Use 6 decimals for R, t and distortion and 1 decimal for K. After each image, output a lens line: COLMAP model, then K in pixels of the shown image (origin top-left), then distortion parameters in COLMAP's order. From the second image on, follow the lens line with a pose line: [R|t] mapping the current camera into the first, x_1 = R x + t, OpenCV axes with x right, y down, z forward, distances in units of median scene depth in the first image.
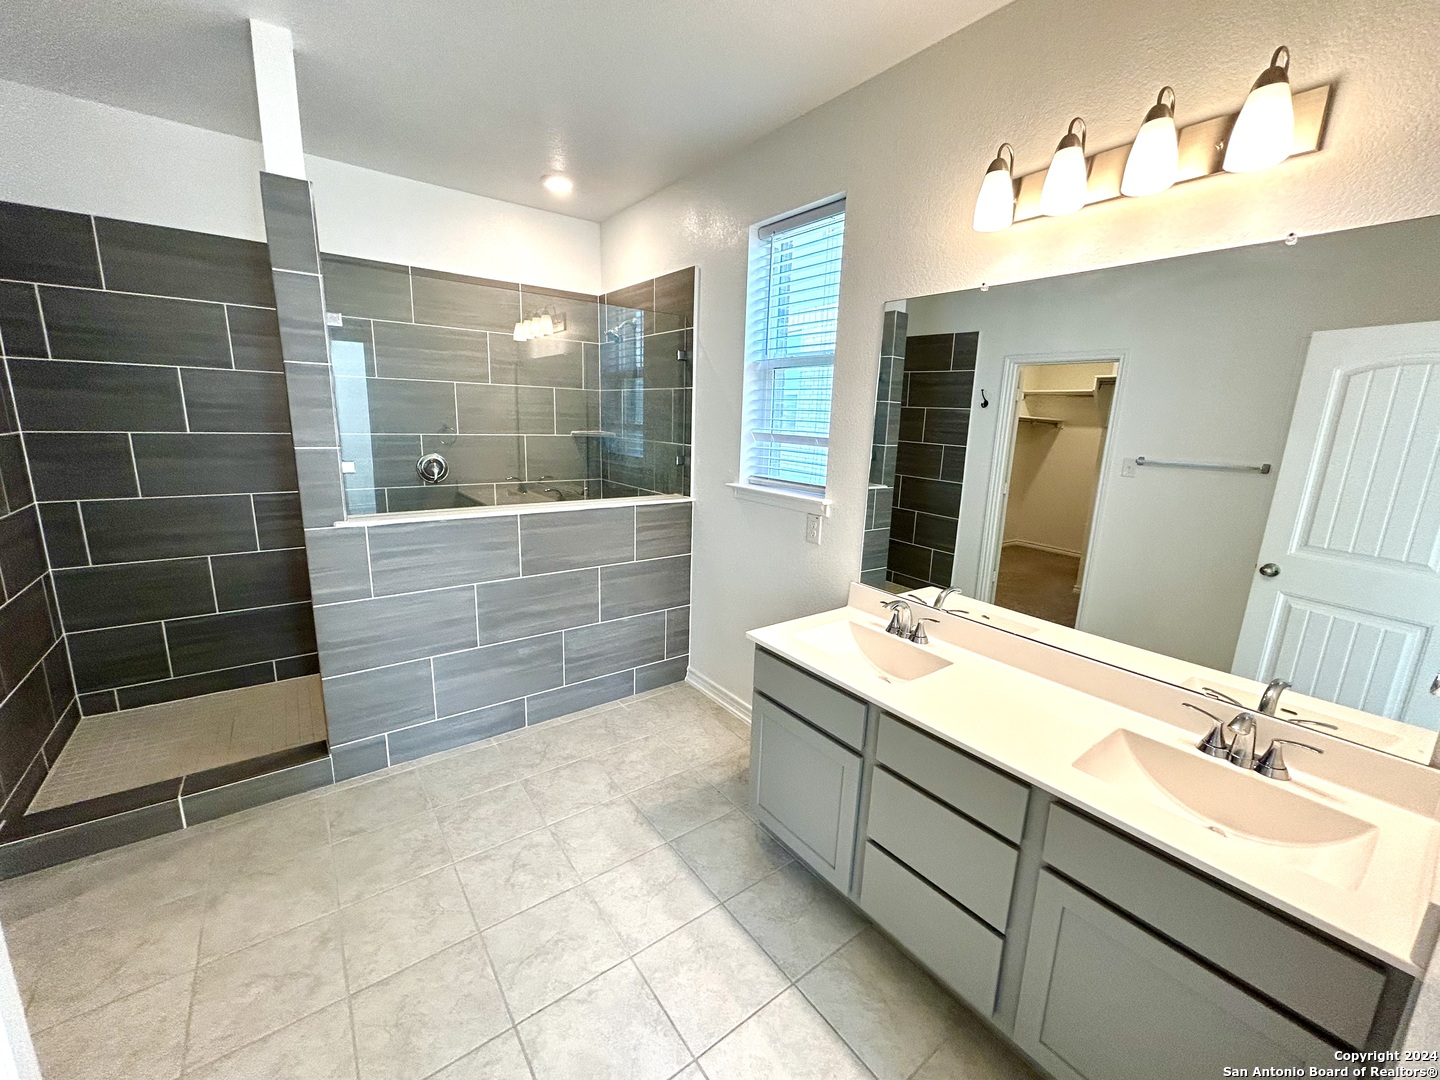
lens RADIAL K [[577.0, 0, 720.0], [0, 577.0, 540.0], [0, 0, 1]] dist [-0.001592, 0.000802]
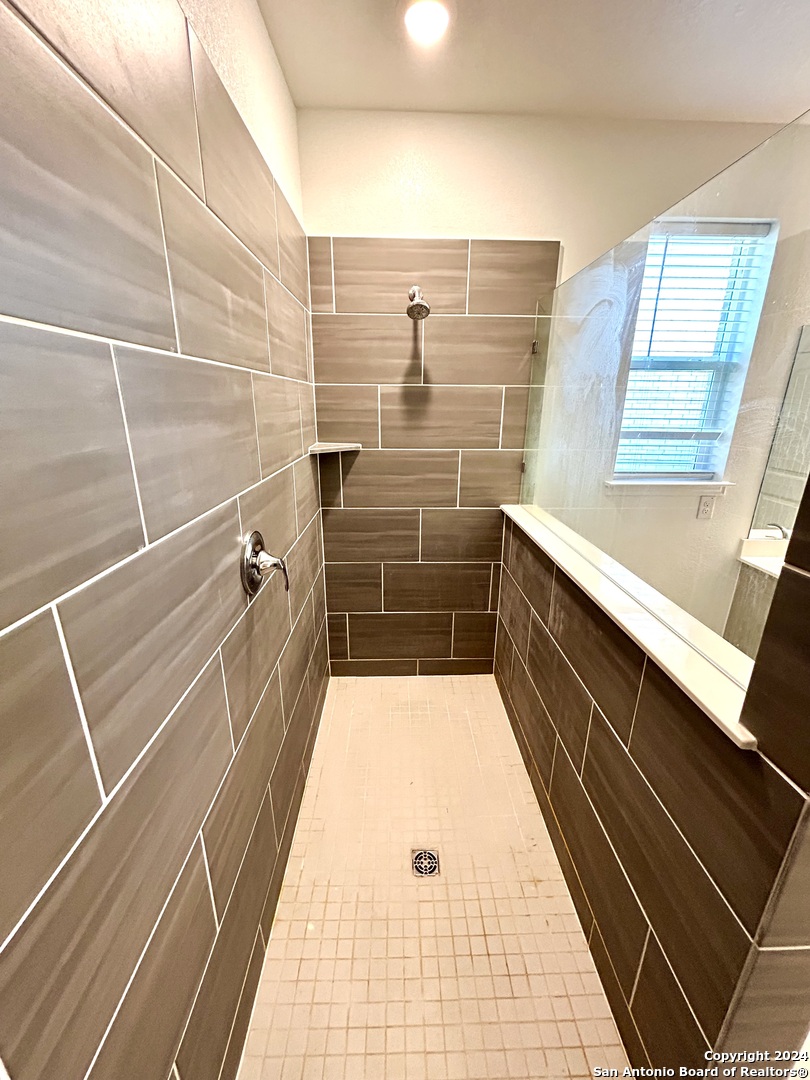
lens RADIAL K [[432.7, 0, 405.0], [0, 432.7, 540.0], [0, 0, 1]] dist [-0.001592, 0.000802]
pose [[0.598964, -0.275464, 0.751905, -0.955132], [0.181639, 0.961233, 0.207459, -0.267038], [-0.779903, 0.012315, 0.625779, 0.946250]]
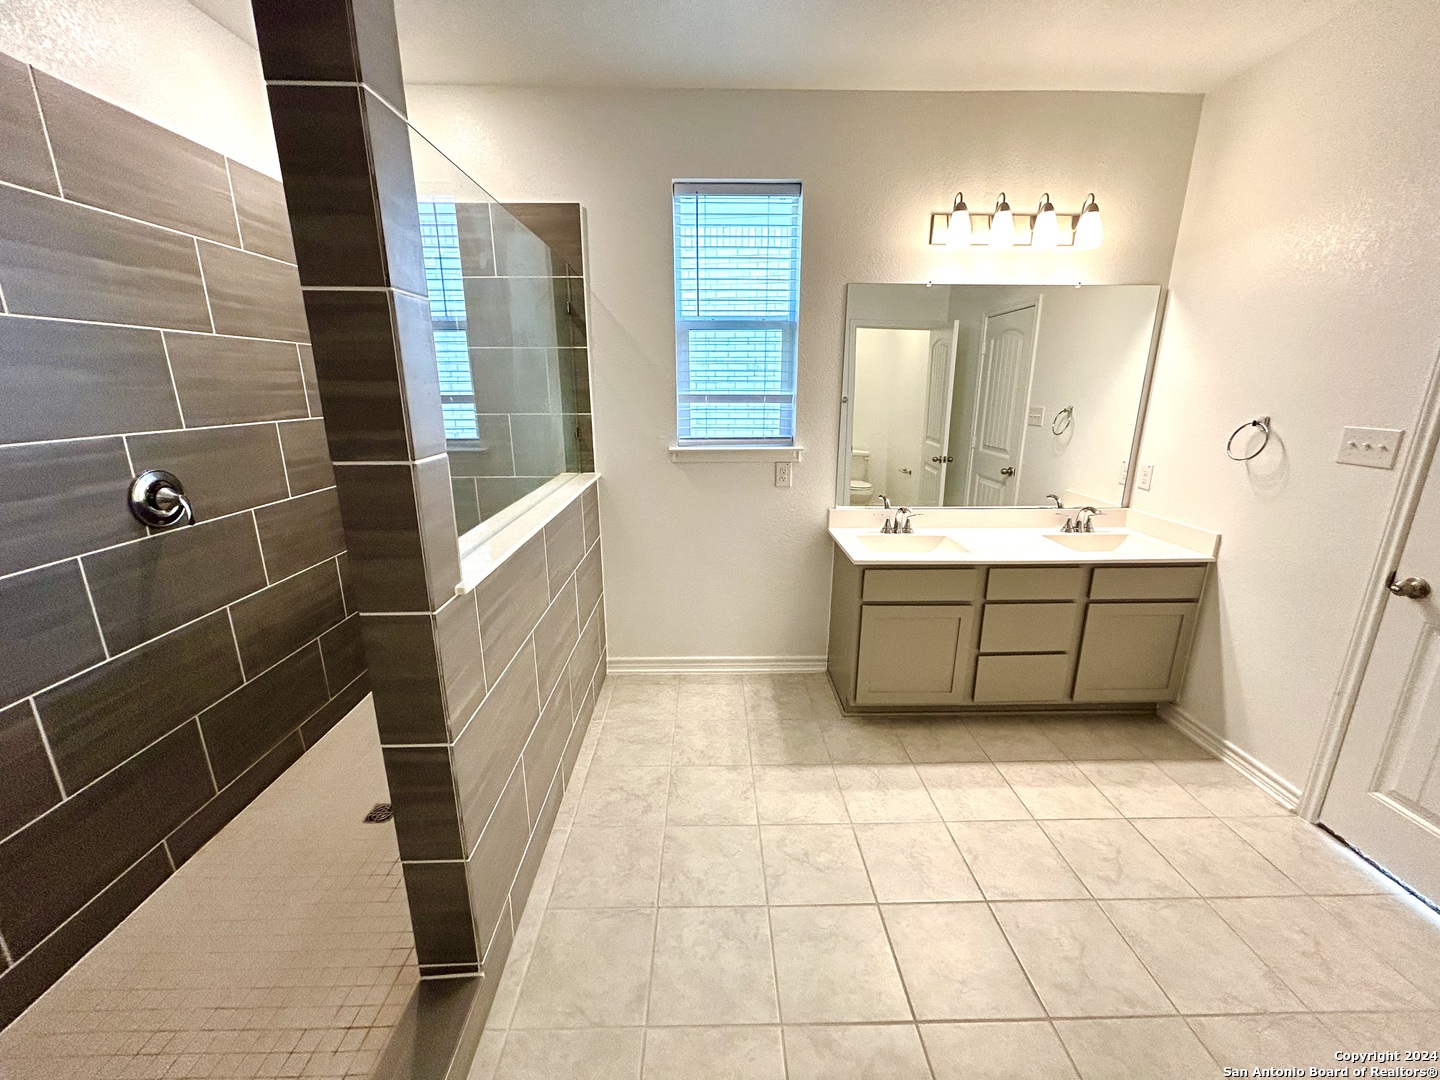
lens RADIAL K [[577.0, 0, 720.0], [0, 577.0, 540.0], [0, 0, 1]] dist [-0.001592, 0.000802]
pose [[0.586356, -0.249958, 0.770524, -0.855625], [0.192922, 0.966923, 0.166859, -0.110821], [-0.786745, 0.050812, 0.615183, 0.404954]]
